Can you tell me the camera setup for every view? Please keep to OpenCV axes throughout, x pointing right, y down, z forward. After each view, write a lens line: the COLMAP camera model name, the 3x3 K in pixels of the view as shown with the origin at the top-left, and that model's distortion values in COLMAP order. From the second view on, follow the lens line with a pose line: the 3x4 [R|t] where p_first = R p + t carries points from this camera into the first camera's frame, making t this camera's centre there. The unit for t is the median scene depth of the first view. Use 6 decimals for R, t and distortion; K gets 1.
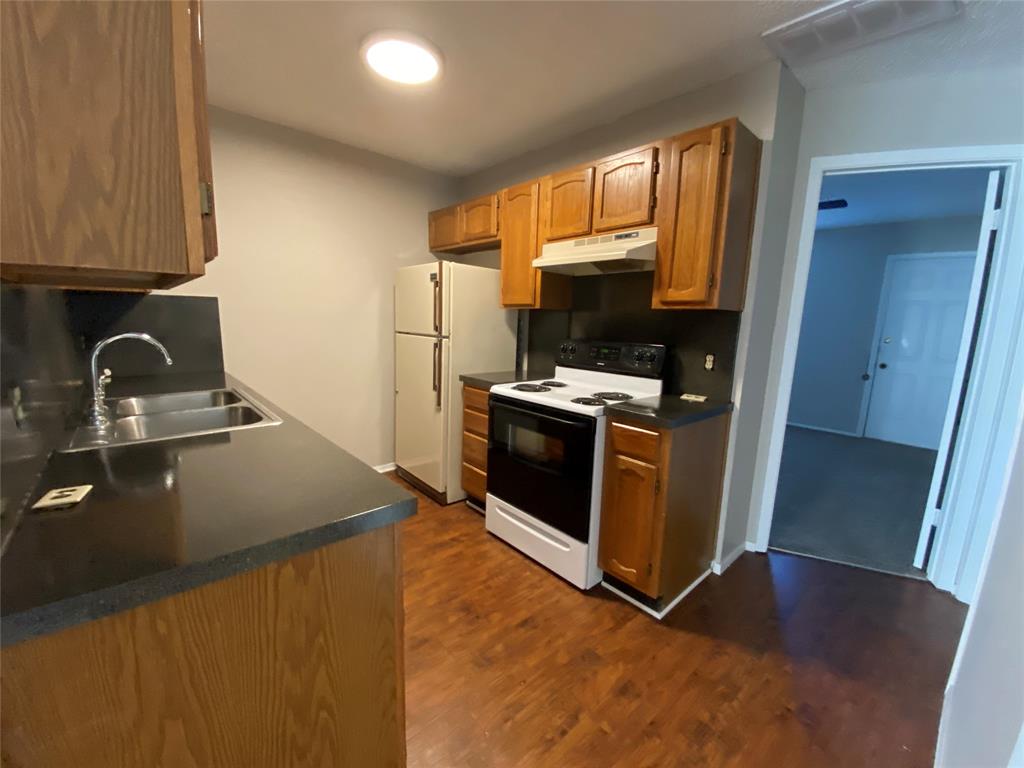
lens RADIAL K [[411.1, 0, 511.8], [0, 411.1, 378.4], [0, 0, 1]] dist [-0.012396, -0.004953]
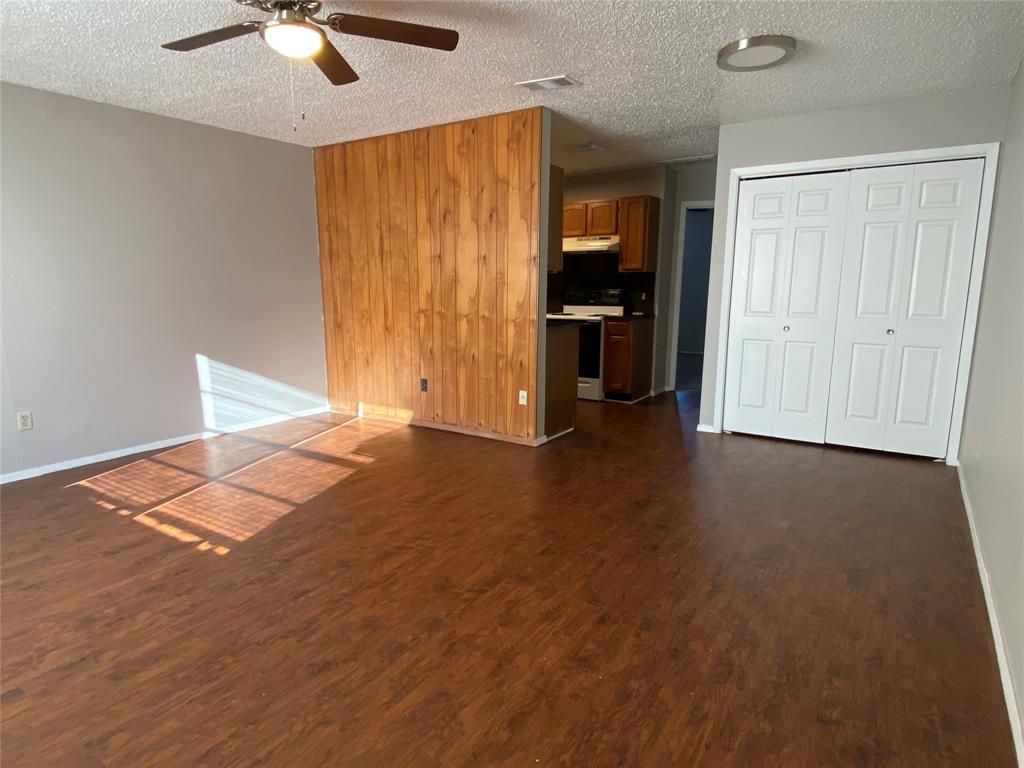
lens RADIAL K [[586.8, 0, 514.0], [0, 586.8, 385.9], [0, 0, 1]] dist [0.000147, 0.001365]
pose [[0.965923, -0.074435, 0.247896, -0.993340], [0.066306, 0.996957, 0.040993, 0.263091], [-0.250193, -0.023159, 0.967919, -1.858940]]
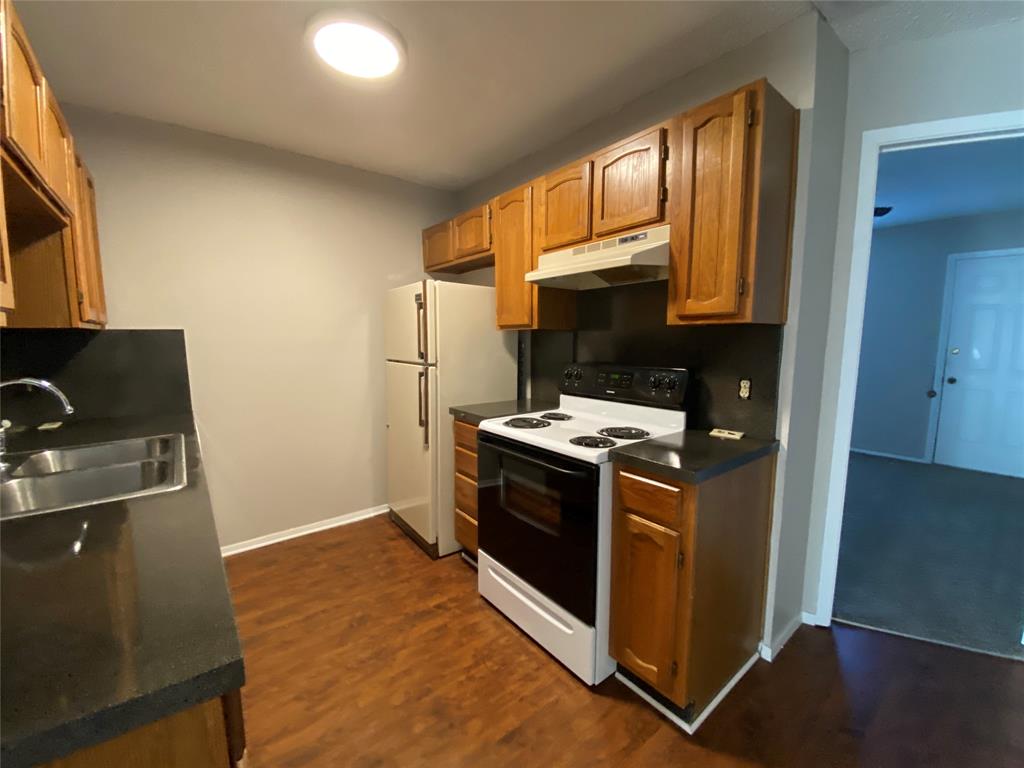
lens RADIAL K [[411.1, 0, 510.6], [0, 411.1, 379.6], [0, 0, 1]] dist [-0.012396, -0.004953]
pose [[0.997099, -0.026075, -0.071506, 0.087182], [0.022777, 0.998656, -0.046555, -0.031913], [0.072624, 0.044791, 0.996353, 0.176260]]
